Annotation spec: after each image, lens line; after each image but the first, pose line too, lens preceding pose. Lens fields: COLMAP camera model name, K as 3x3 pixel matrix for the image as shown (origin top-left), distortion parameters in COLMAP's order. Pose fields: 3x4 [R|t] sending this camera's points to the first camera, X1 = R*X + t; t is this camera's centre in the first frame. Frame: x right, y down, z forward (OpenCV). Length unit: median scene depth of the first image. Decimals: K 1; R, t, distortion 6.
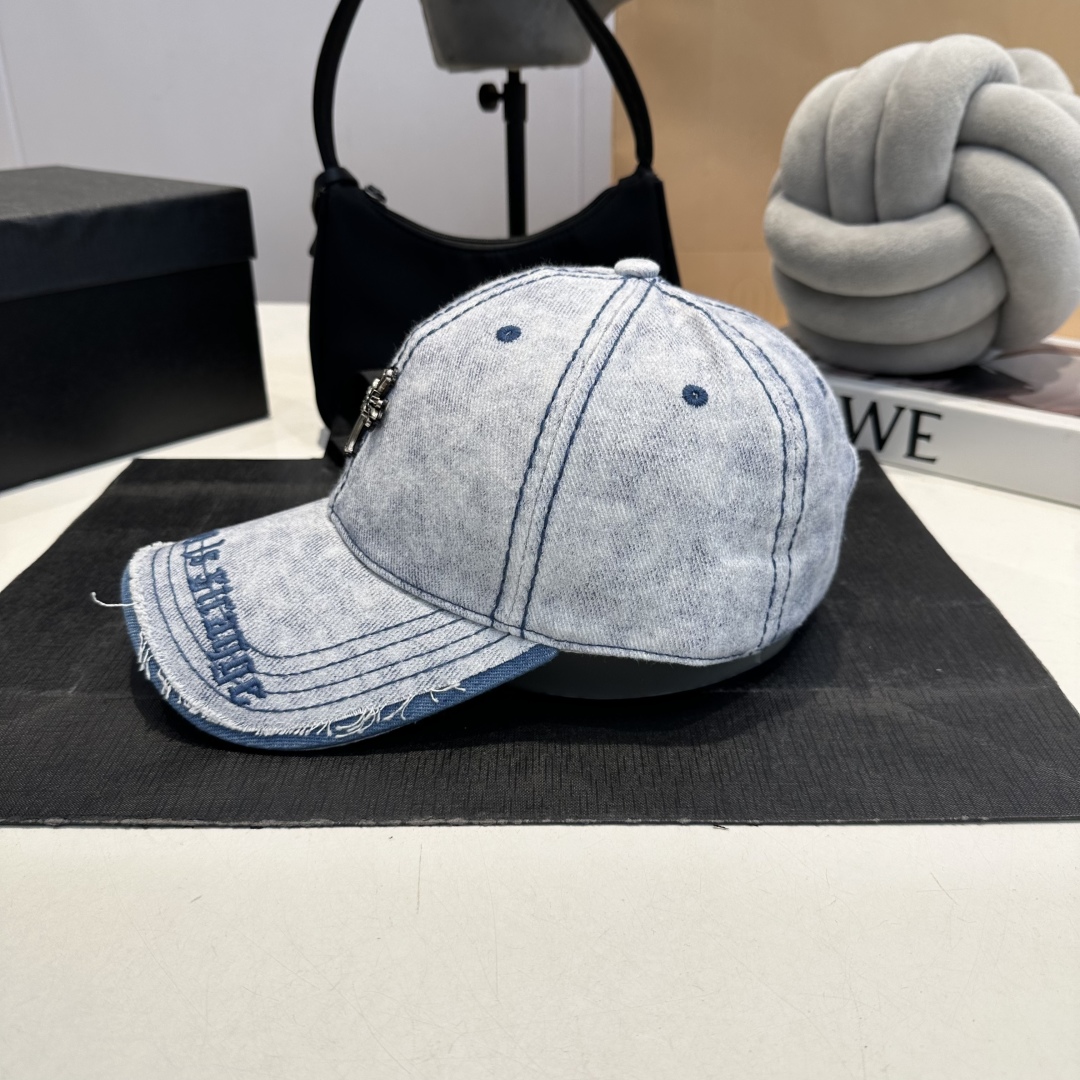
lens RADIAL K [[1036.2, 0, 537.8], [0, 1036.2, 524.3], [0, 0, 1]] dist [0.022315, -0.078037]
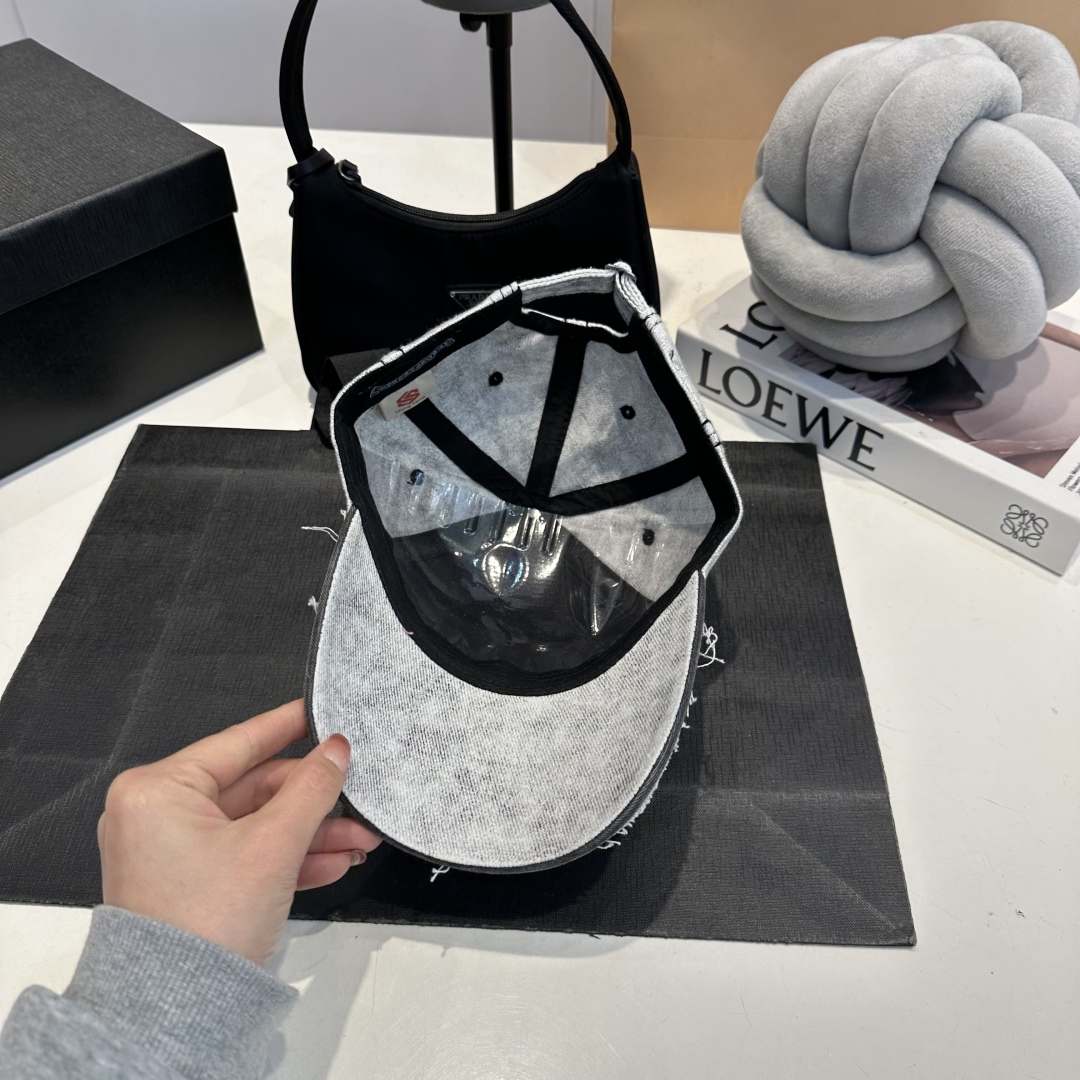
lens RADIAL K [[1030.4, 0, 539.0], [0, 1030.4, 541.0], [0, 0, 1]] dist [0.096691, -0.204261]
pose [[0.998983, 0.037709, -0.024721, 0.070248], [-0.025948, 0.929161, 0.368763, -0.416299], [0.036876, -0.367746, 0.929195, -0.049632]]
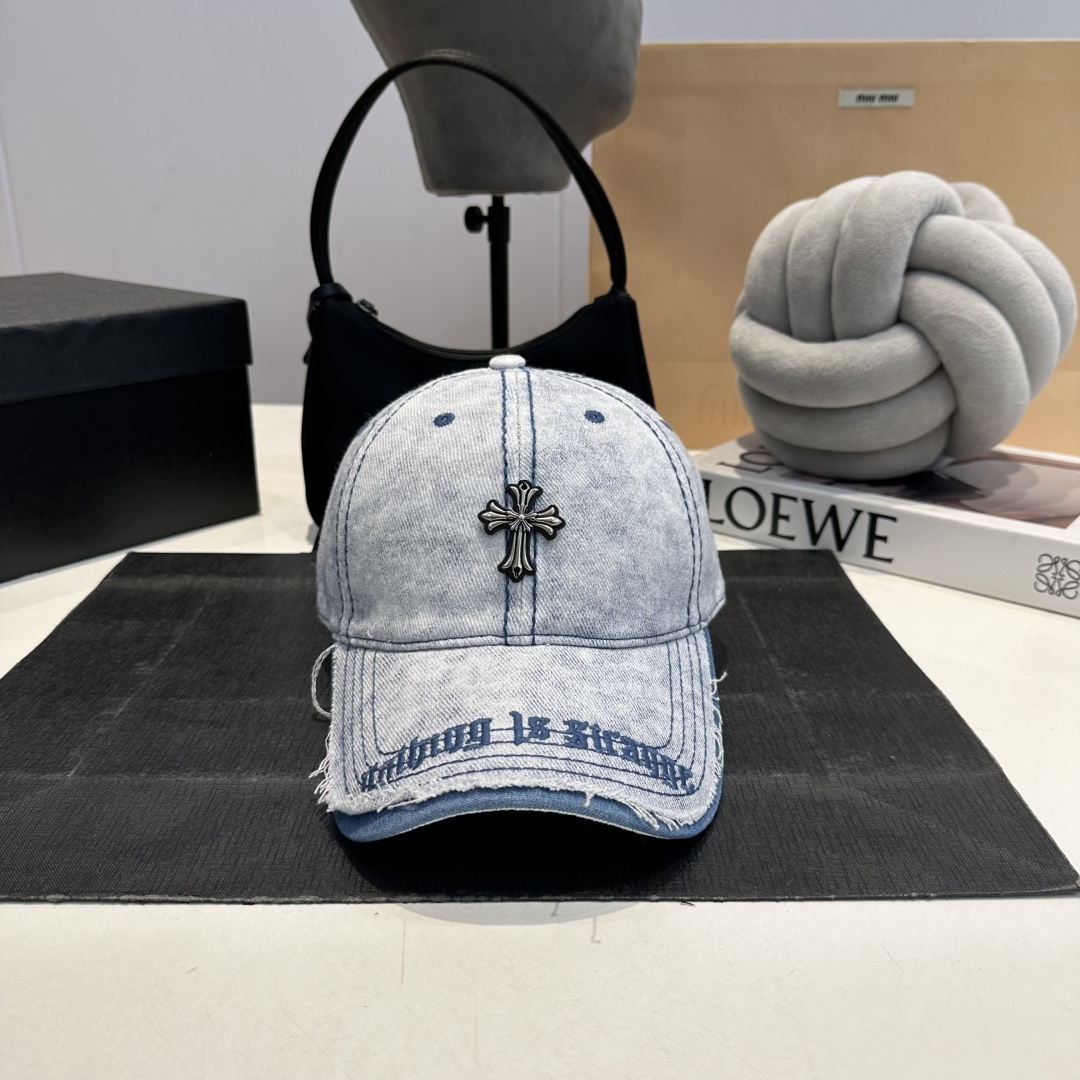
lens RADIAL K [[1020.6, 0, 541.1], [0, 1020.6, 544.7], [0, 0, 1]] dist [0.125033, -0.326397]
pose [[0.999681, 0.008192, 0.023873, -0.001364], [-0.006424, 0.997297, -0.073196, 0.001786], [-0.024408, 0.073019, 0.997032, -0.048169]]
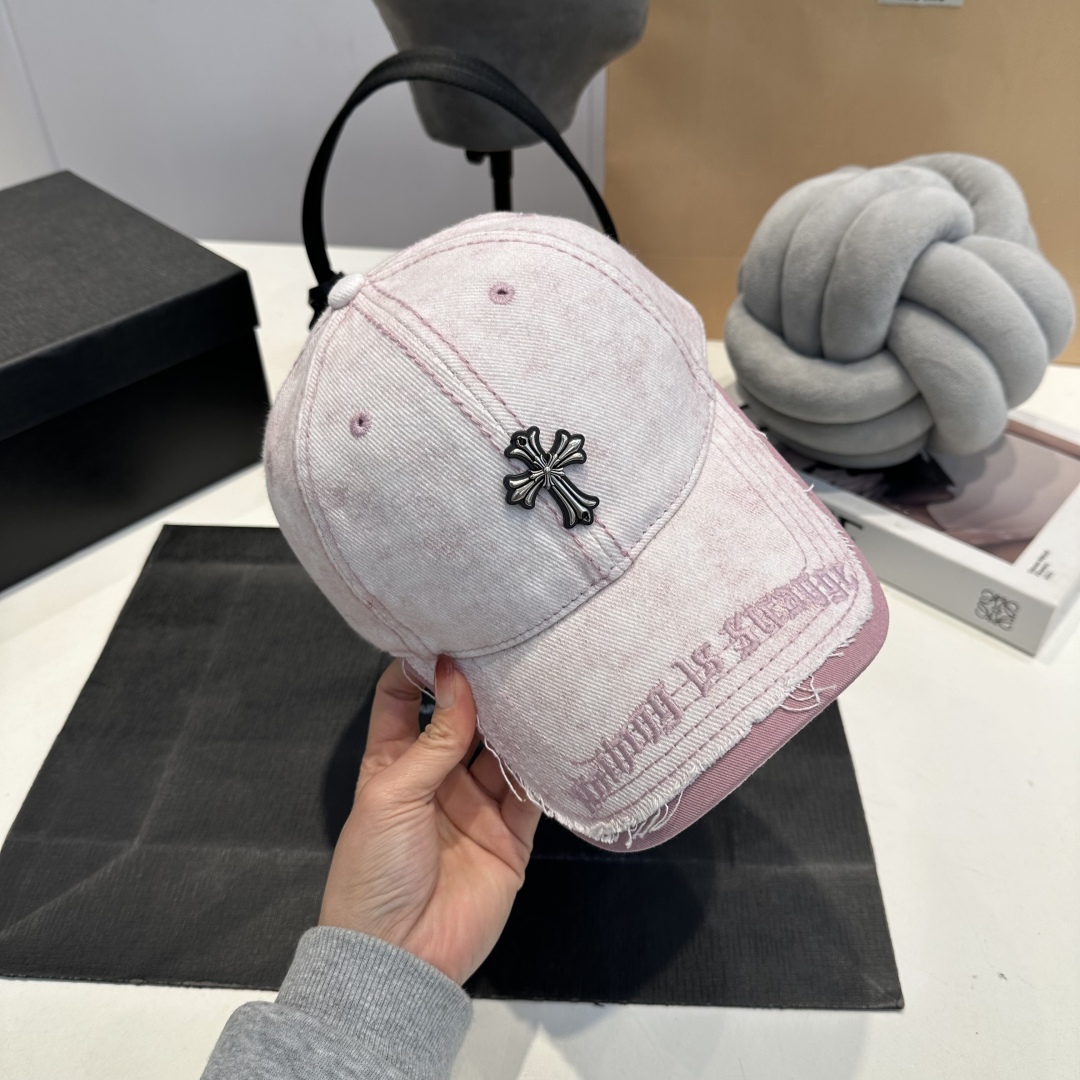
lens RADIAL K [[1031.5, 0, 552.3], [0, 1031.5, 539.6], [0, 0, 1]] dist [0.090382, -0.217910]
pose [[0.999512, 0.024096, -0.019864, 0.074707], [-0.017529, 0.959339, 0.281712, -0.435737], [0.025845, -0.281227, 0.959293, -0.117433]]
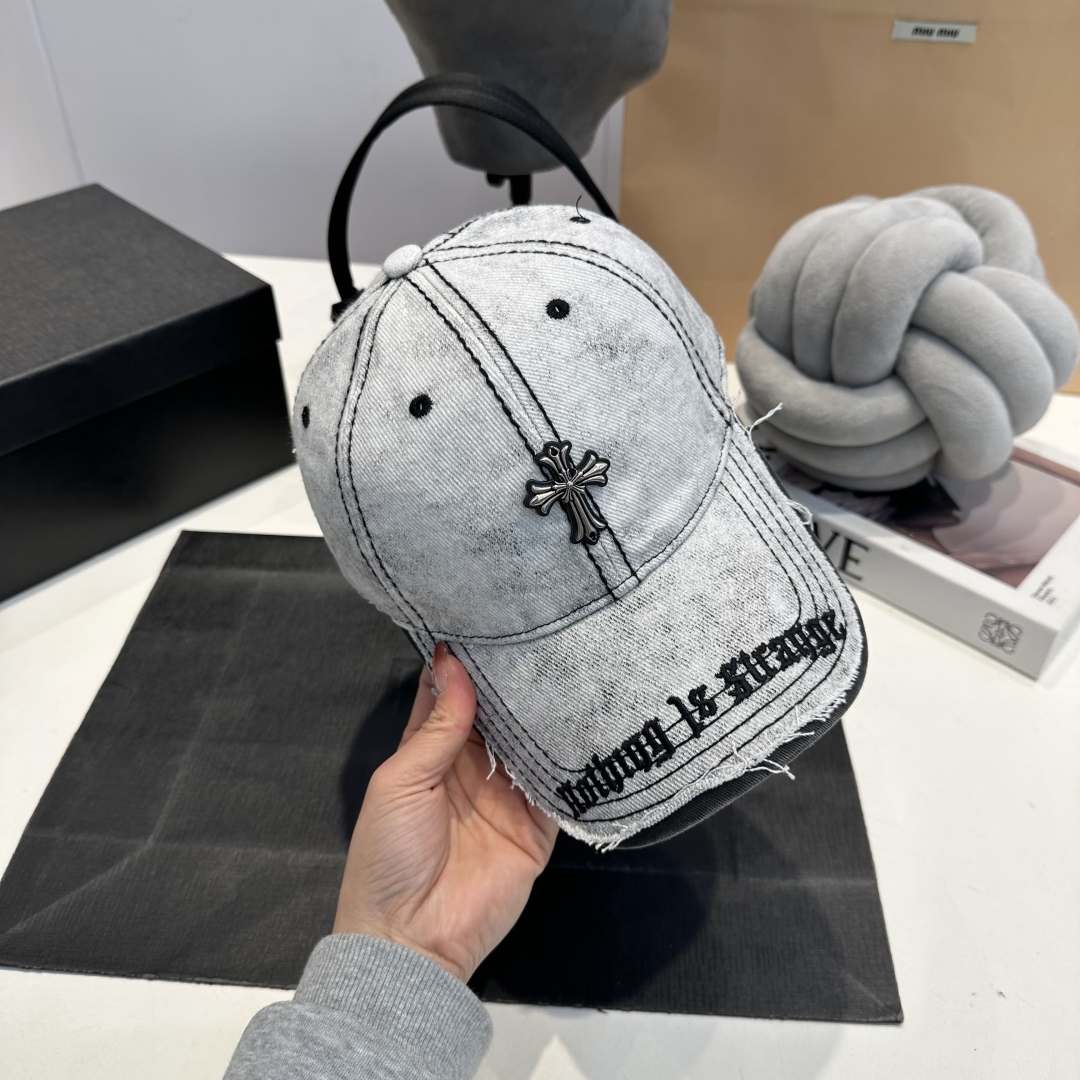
lens RADIAL K [[1027.3, 0, 545.2], [0, 1027.3, 534.1], [0, 0, 1]] dist [0.121300, -0.300879]
pose [[0.998475, 0.047006, -0.028953, 0.064126], [-0.037863, 0.964726, 0.260520, -0.437271], [0.040178, -0.259026, 0.965034, -0.139136]]
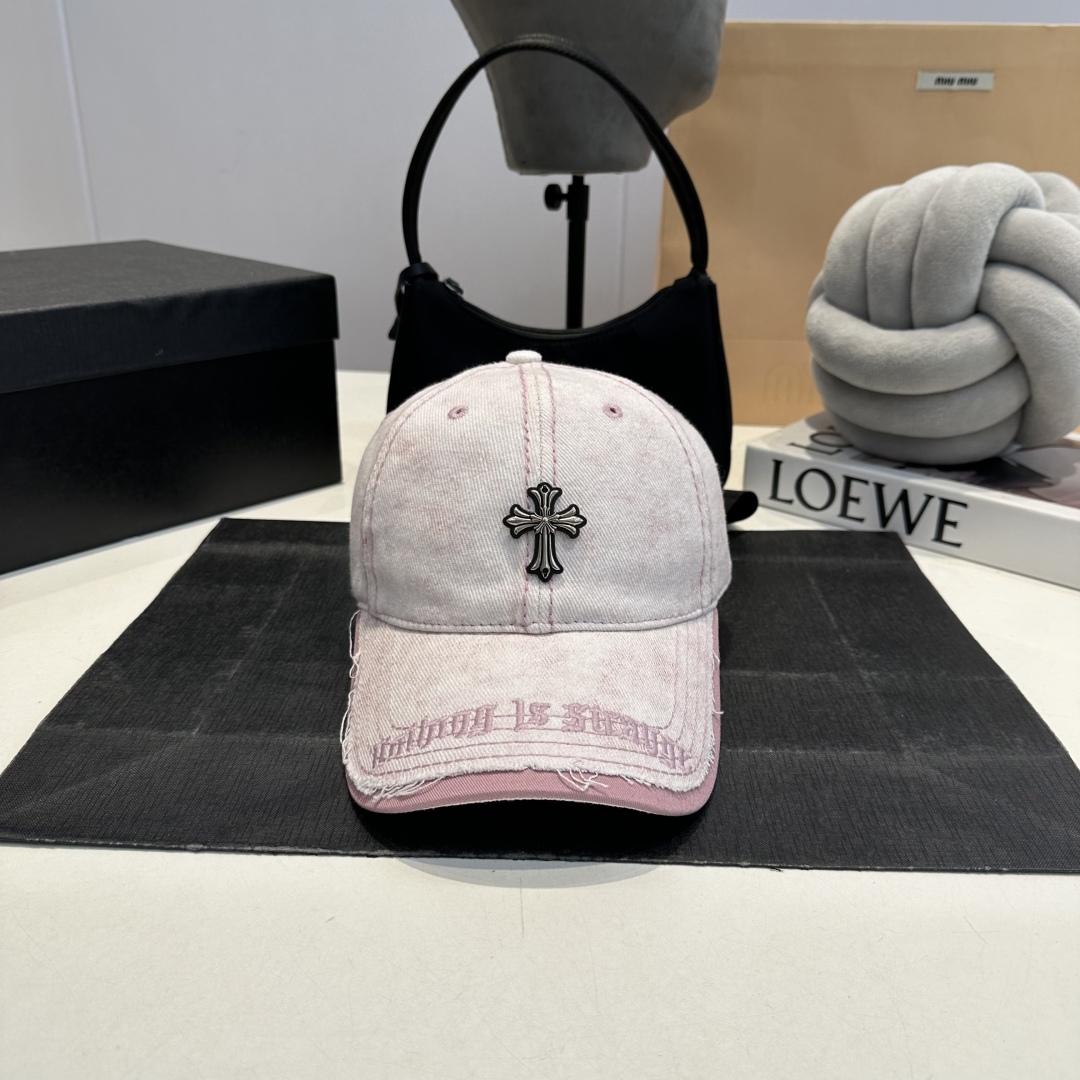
lens RADIAL K [[1034.5, 0, 553.8], [0, 1034.5, 539.4], [0, 0, 1]] dist [0.120389, -0.272579]
pose [[0.999434, 0.033514, 0.002964, -0.051515], [-0.033380, 0.998743, -0.037379, -0.013690], [-0.004213, 0.037259, 0.999297, -0.105615]]
